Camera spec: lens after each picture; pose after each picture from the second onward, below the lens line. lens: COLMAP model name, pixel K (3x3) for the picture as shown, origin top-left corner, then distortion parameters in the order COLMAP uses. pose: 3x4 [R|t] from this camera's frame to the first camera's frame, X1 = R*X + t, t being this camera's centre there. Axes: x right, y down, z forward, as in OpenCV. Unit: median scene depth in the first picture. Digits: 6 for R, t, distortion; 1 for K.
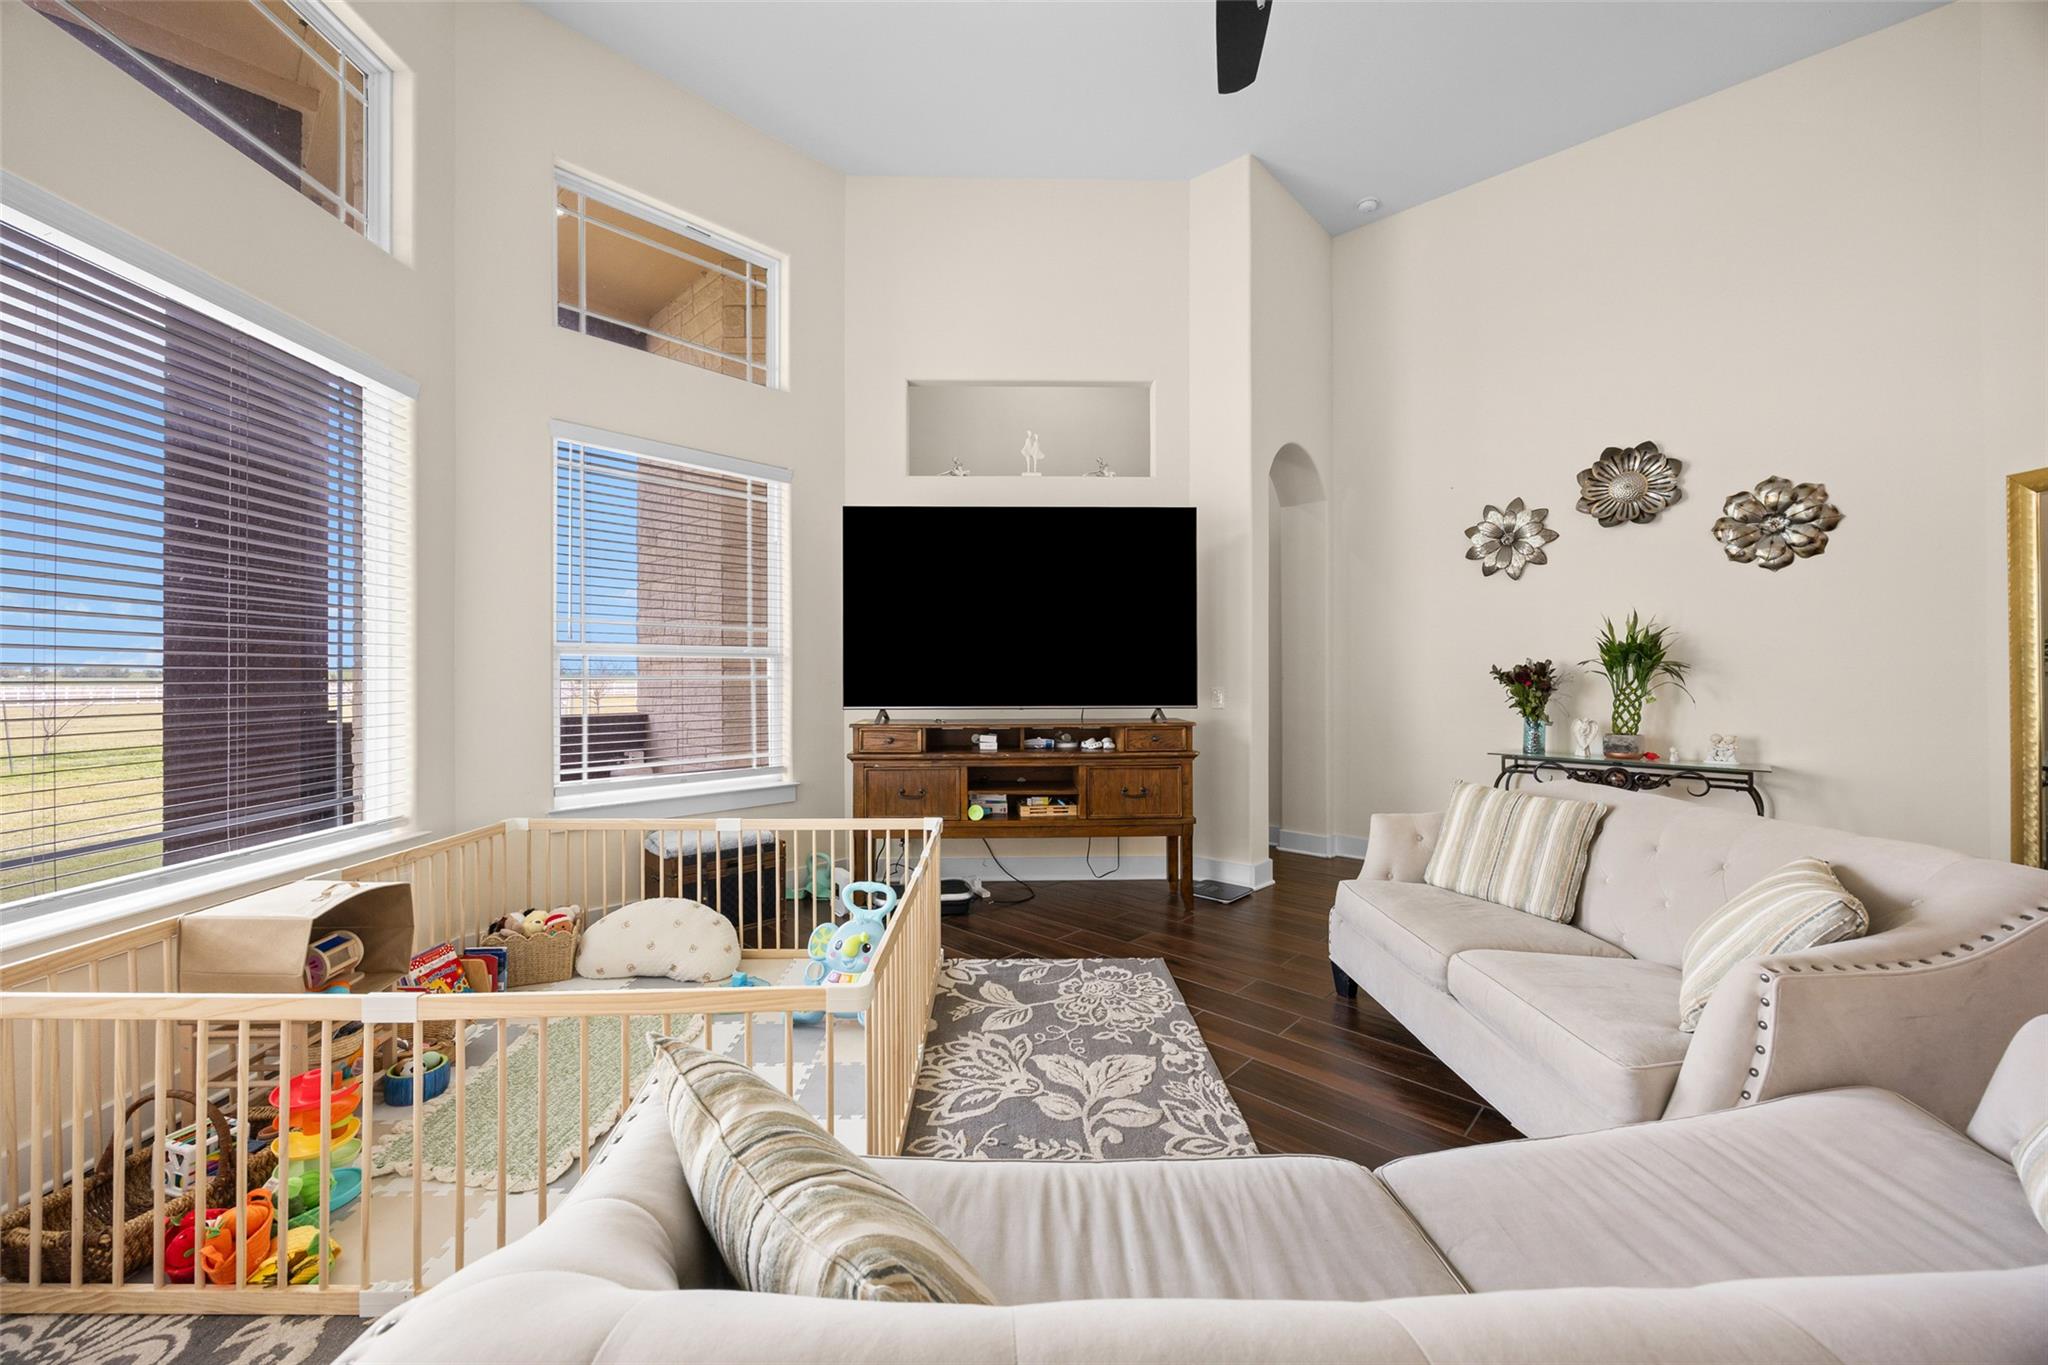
lens RADIAL K [[776.6, 0, 1021.0], [0, 776.6, 668.0], [0, 0, 1]] dist [0.001863, -0.000131]
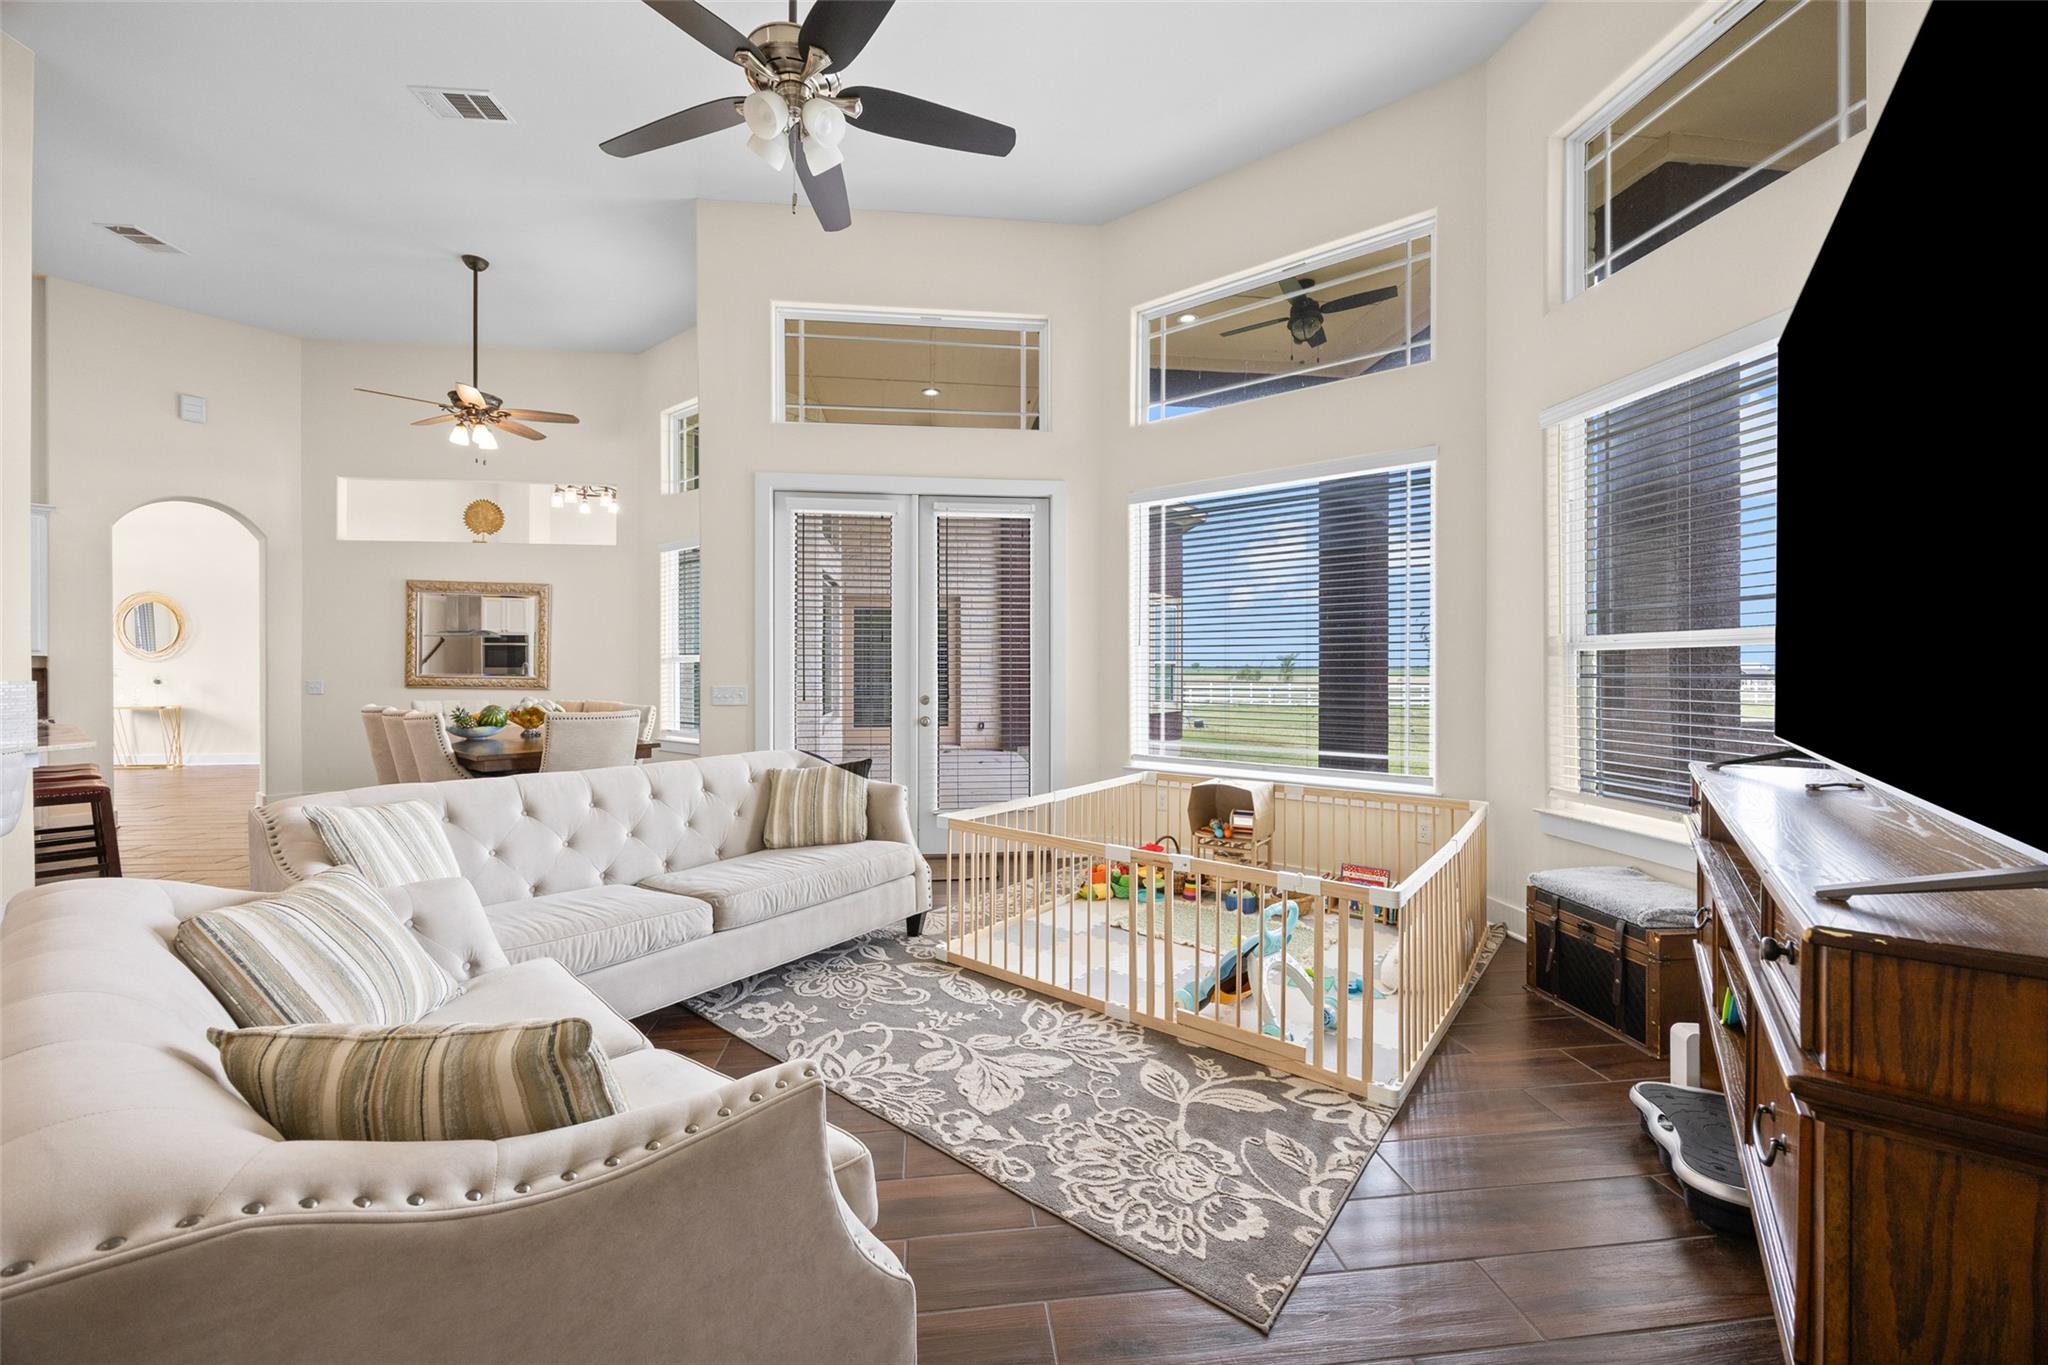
lens RADIAL K [[776.6, 0, 1021.8], [0, 776.6, 674.0], [0, 0, 1]] dist [0.001863, -0.000131]
pose [[-0.636116, 0.005021, -0.771577, 0.769038], [0.006758, 0.999977, 0.000936, 0.008110], [0.771564, -0.004619, -0.636135, 1.496057]]
